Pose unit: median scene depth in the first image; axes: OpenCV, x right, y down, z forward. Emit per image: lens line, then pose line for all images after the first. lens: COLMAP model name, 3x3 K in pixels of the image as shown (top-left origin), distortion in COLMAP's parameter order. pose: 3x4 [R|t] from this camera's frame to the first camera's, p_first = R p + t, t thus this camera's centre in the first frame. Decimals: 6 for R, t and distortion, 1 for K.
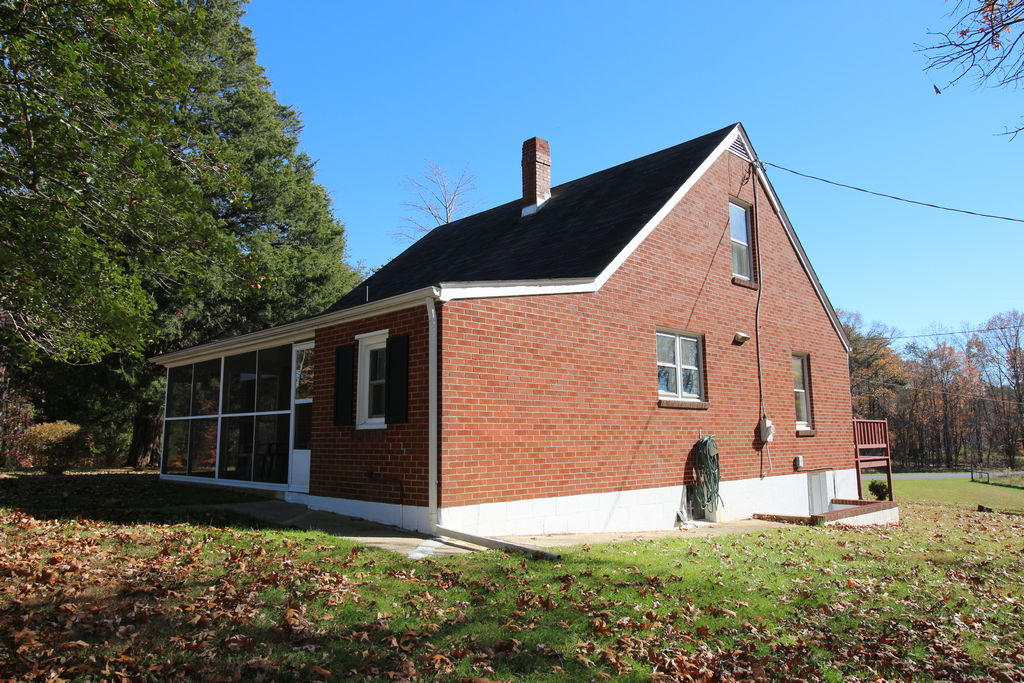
lens RADIAL K [[739.3, 0, 512.0], [0, 739.3, 341.5], [0, 0, 1]] dist [-0.000432, -0.000108]
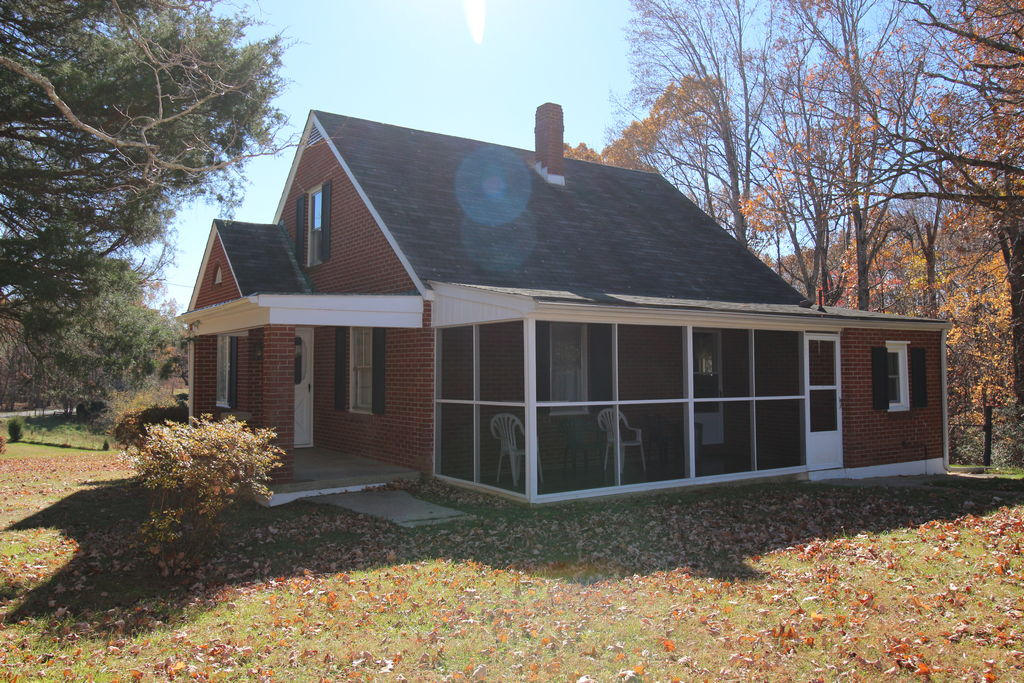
lens RADIAL K [[786.1, 0, 512.0], [0, 786.1, 341.5], [0, 0, 1]] dist [-0.005161, 0.000109]
pose [[0.159637, 0.052206, 0.985794, -1.491776], [-0.118632, 0.992378, -0.033343, 0.104640], [-0.980022, -0.111624, 0.164613, 1.248506]]
